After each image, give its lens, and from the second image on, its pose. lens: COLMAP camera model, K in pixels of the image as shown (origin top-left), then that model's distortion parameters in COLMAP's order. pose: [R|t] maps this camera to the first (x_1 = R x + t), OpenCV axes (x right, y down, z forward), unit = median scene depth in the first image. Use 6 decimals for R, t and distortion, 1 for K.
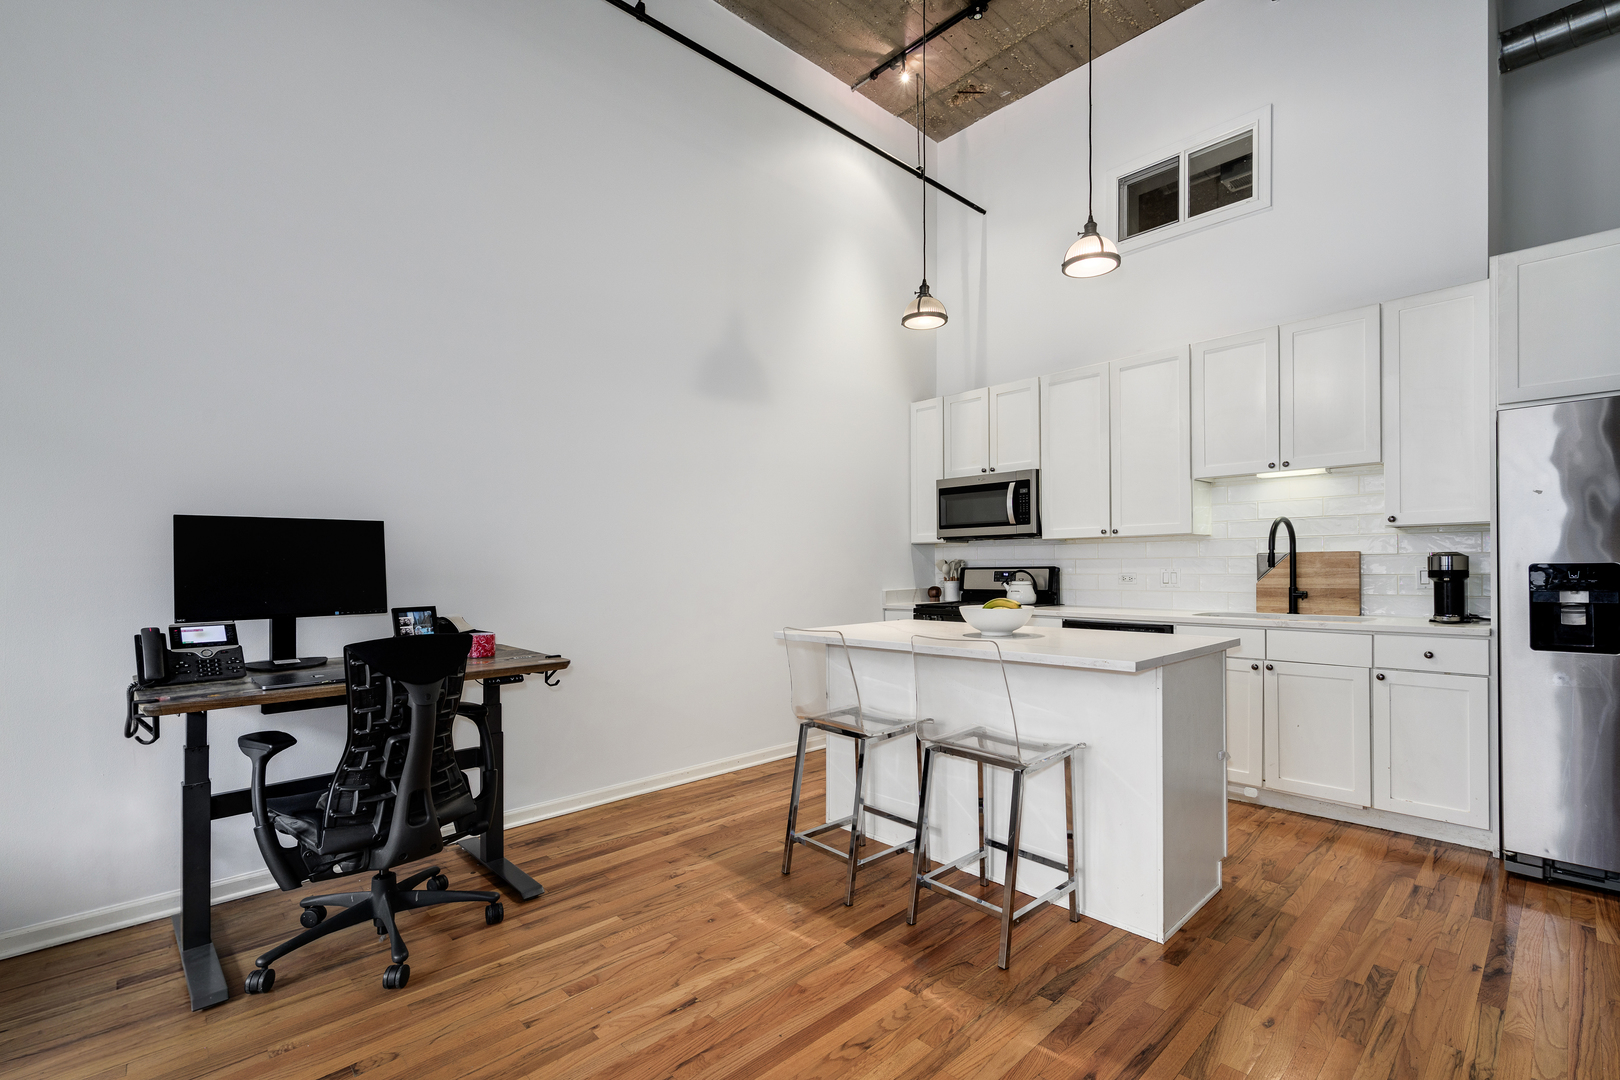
lens RADIAL K [[710.8, 0, 893.1], [0, 710.8, 564.2], [0, 0, 1]] dist [0.006782, 0.000012]
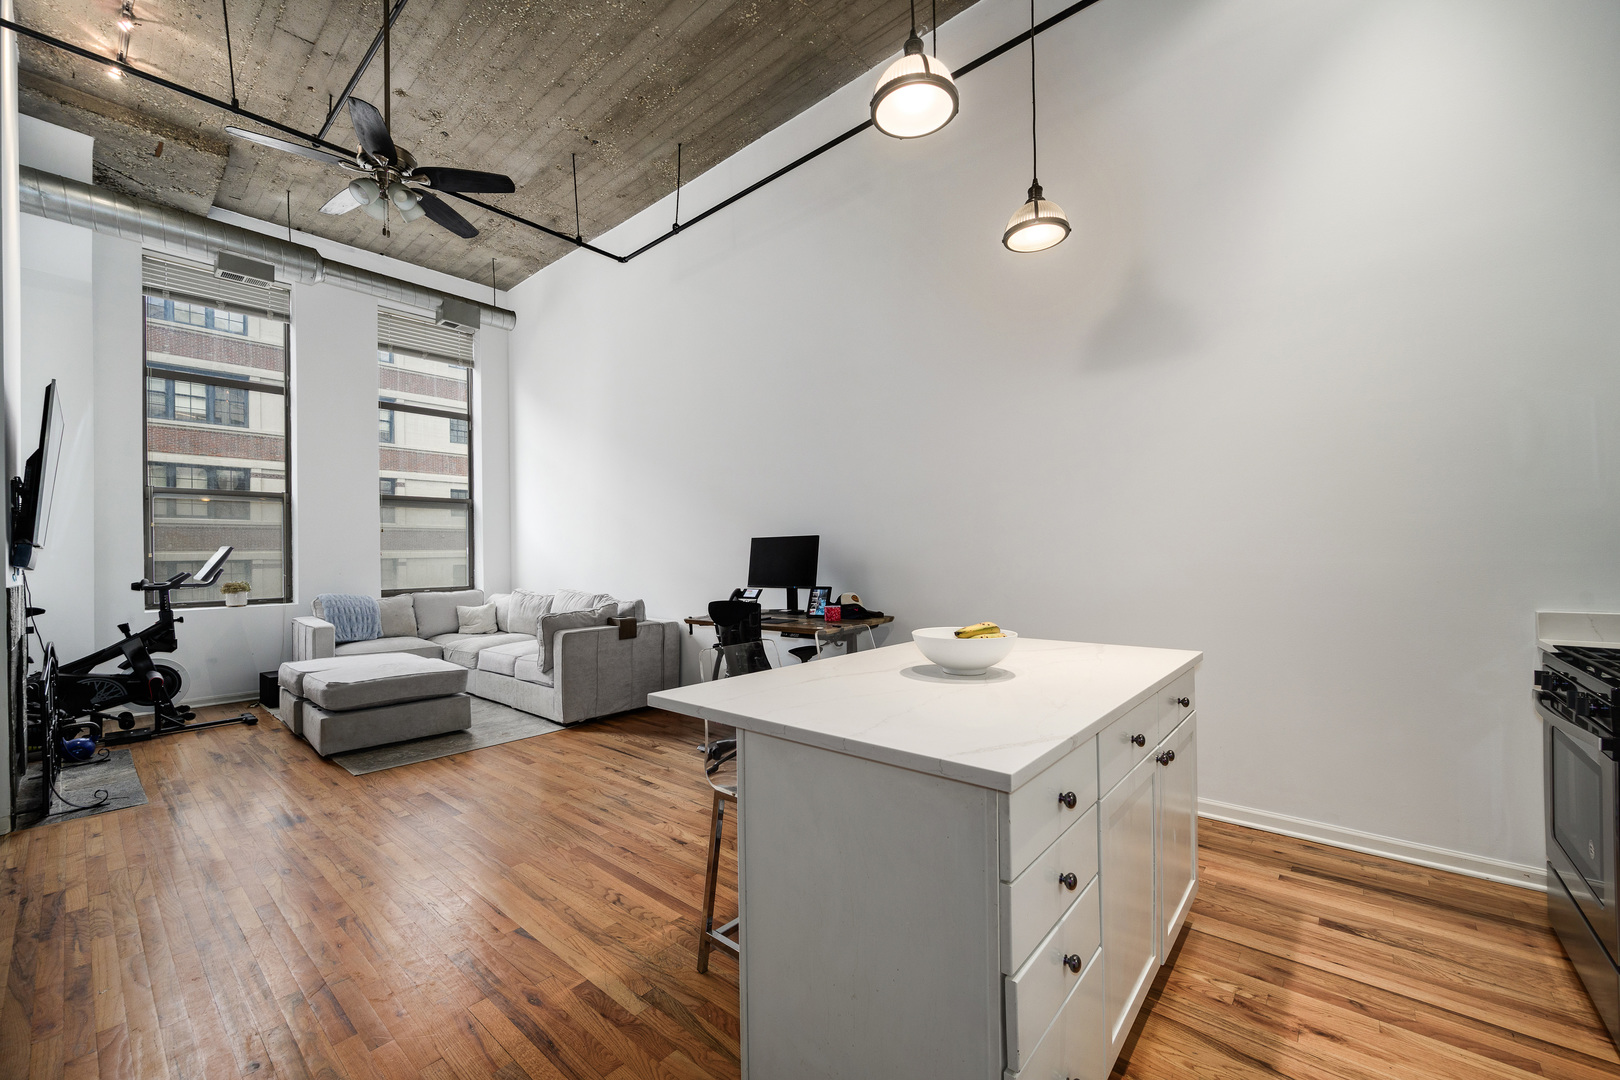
lens RADIAL K [[642.9, 0, 751.8], [0, 642.9, 553.9], [0, 0, 1]] dist [-0.001411, 0.000537]
pose [[0.015158, 0.006430, -0.999864, 0.611684], [0.014375, 0.999875, 0.006648, -0.021191], [0.999782, -0.014474, 0.015064, 0.606409]]
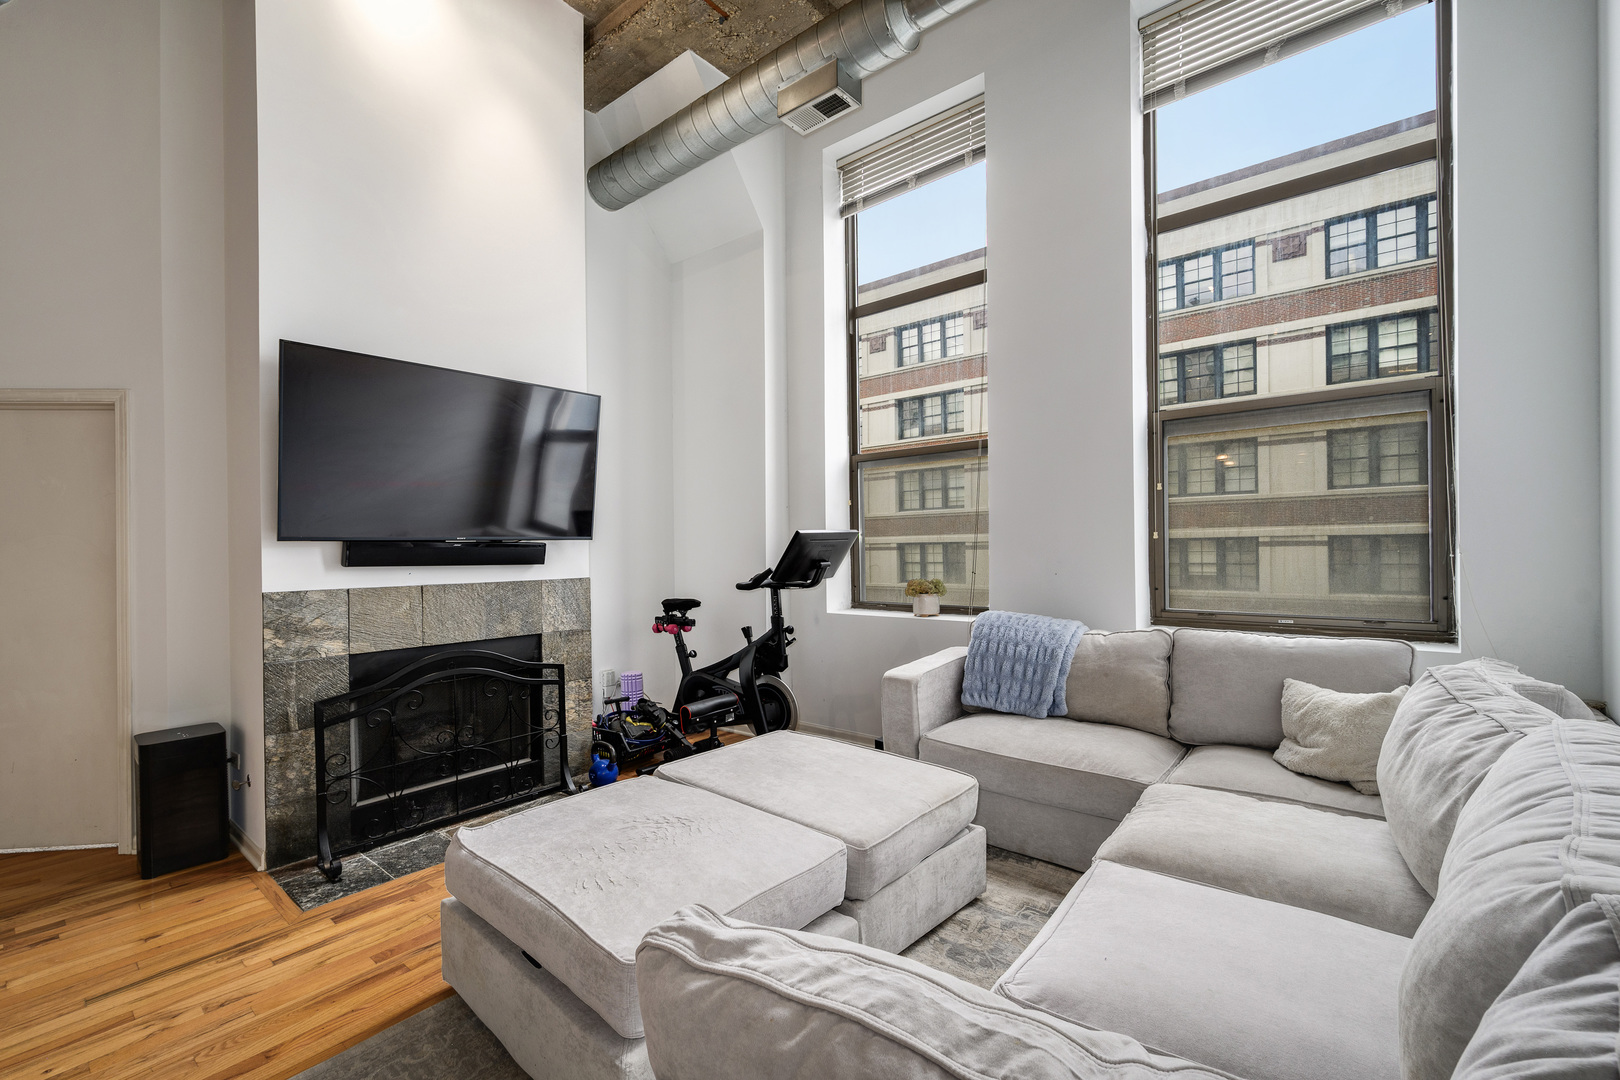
lens RADIAL K [[653.9, 0, 808.3], [0, 653.9, 541.9], [0, 0, 1]] dist [0.003772, -0.000103]
pose [[-0.997070, 0.023198, -0.072894, -0.717244], [0.023566, 0.999714, -0.004188, -0.020843], [0.072775, -0.005894, -0.997331, 0.421954]]
